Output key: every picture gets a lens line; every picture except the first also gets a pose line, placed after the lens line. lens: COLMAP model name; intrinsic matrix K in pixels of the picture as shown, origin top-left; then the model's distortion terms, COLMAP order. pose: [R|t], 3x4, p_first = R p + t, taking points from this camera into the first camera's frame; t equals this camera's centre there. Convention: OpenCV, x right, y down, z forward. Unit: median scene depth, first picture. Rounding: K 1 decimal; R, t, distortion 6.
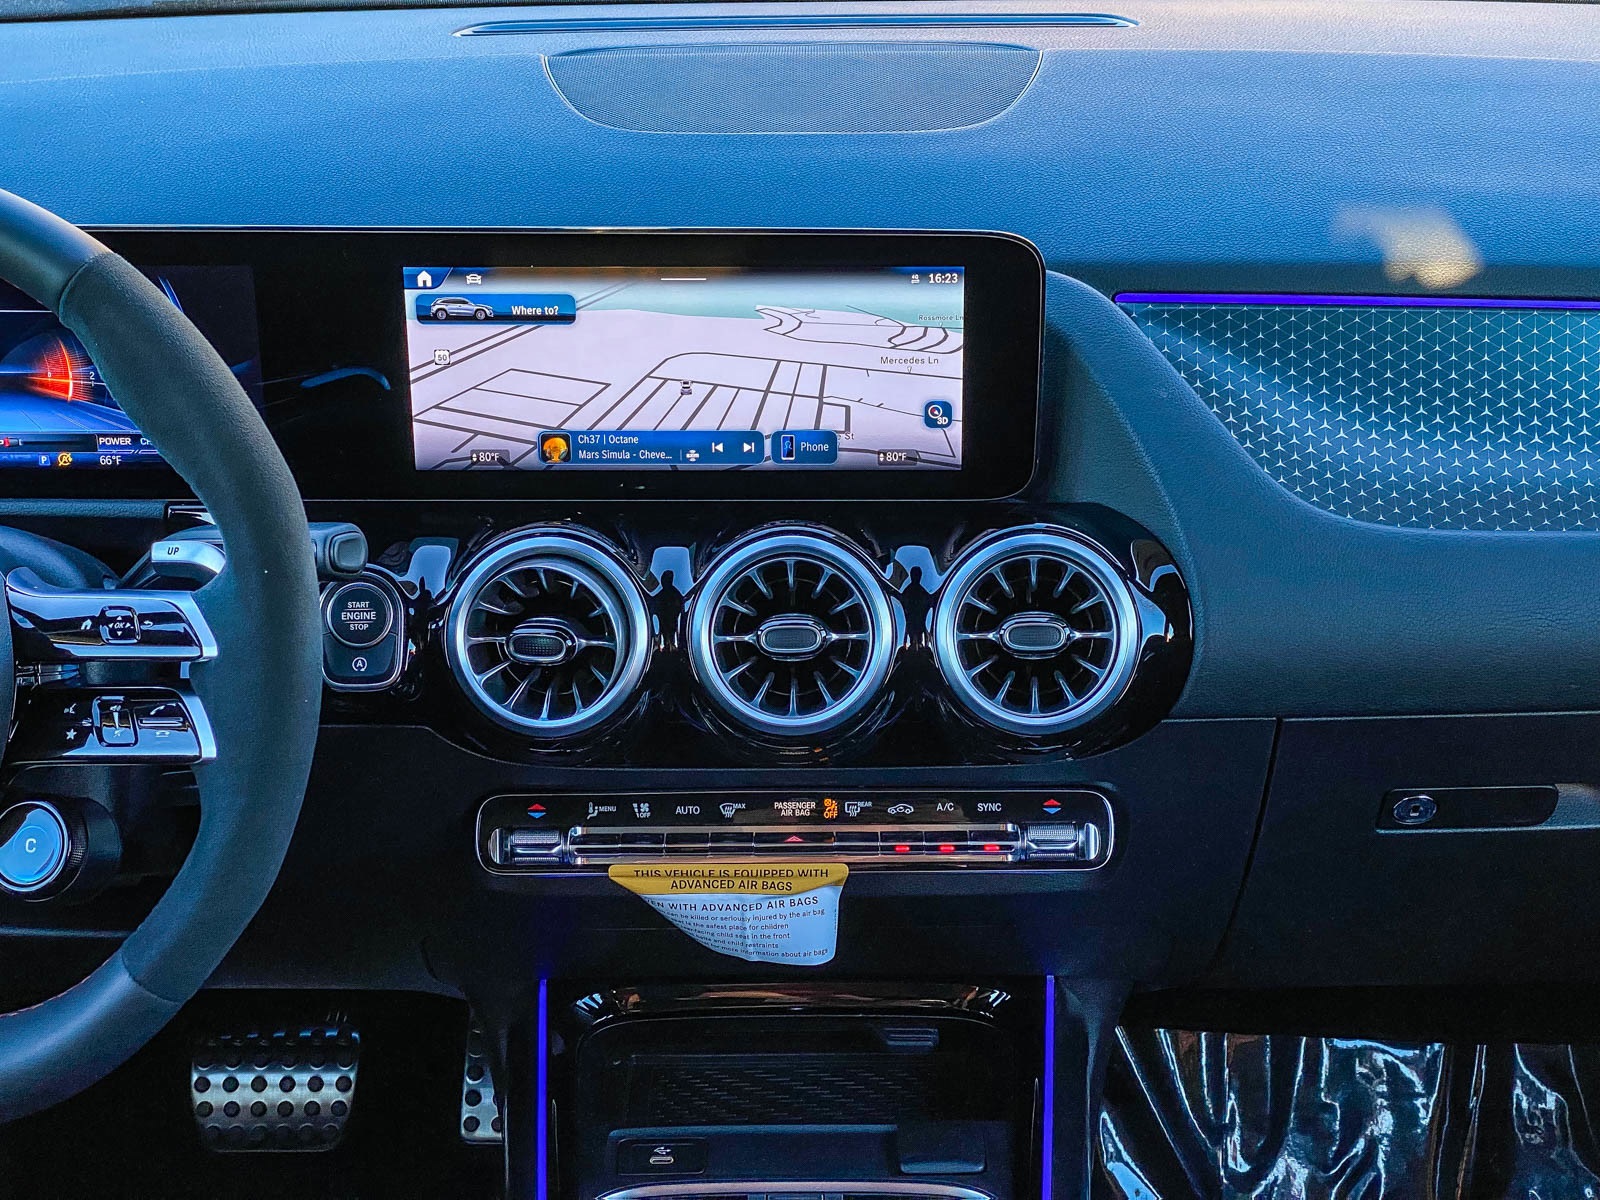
lens RADIAL K [[2419.3, 0, 792.5], [0, 2419.3, 557.9], [0, 0, 1]] dist [0.100809, 0.000000]
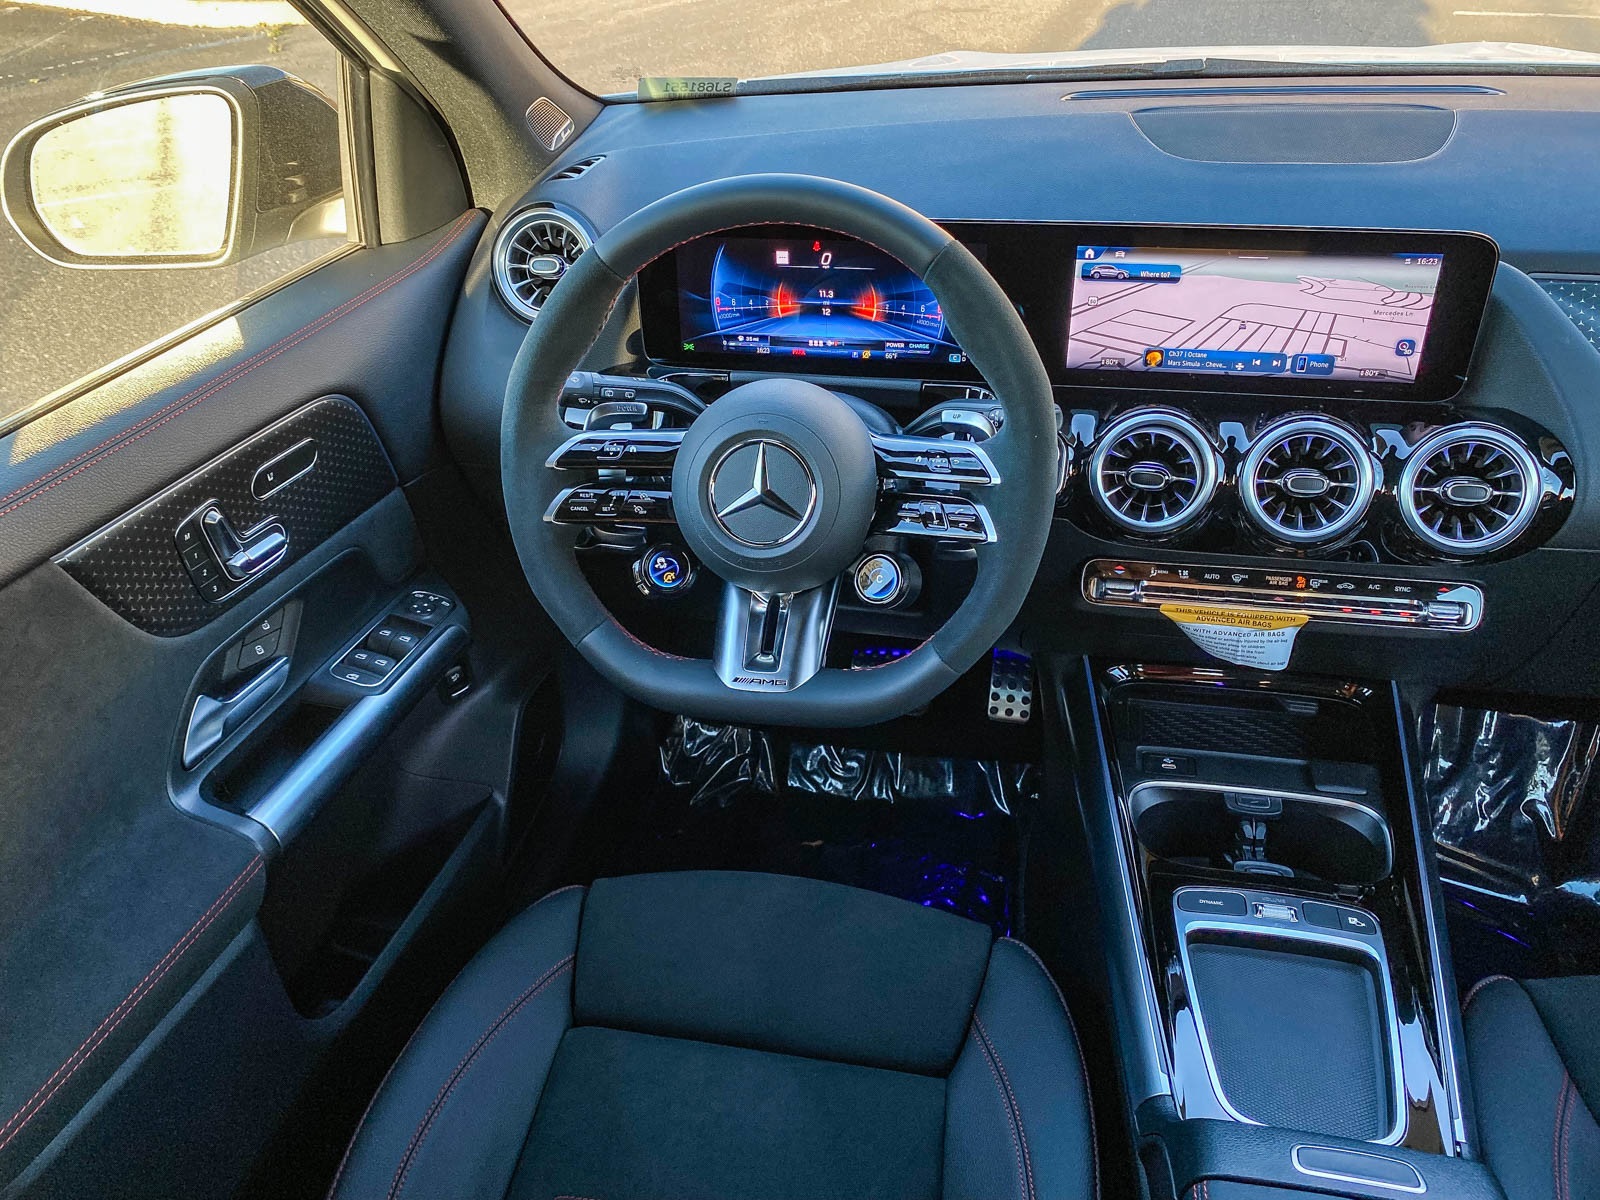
lens RADIAL K [[1231.2, 0, 782.8], [0, 1231.2, 605.2], [0, 0, 1]] dist [0.048799, -0.076845]
pose [[0.976427, 0.083322, -0.199116, -0.165839], [-0.046919, 0.982364, 0.180998, -0.020727], [0.210685, -0.167389, 0.963116, 0.088180]]
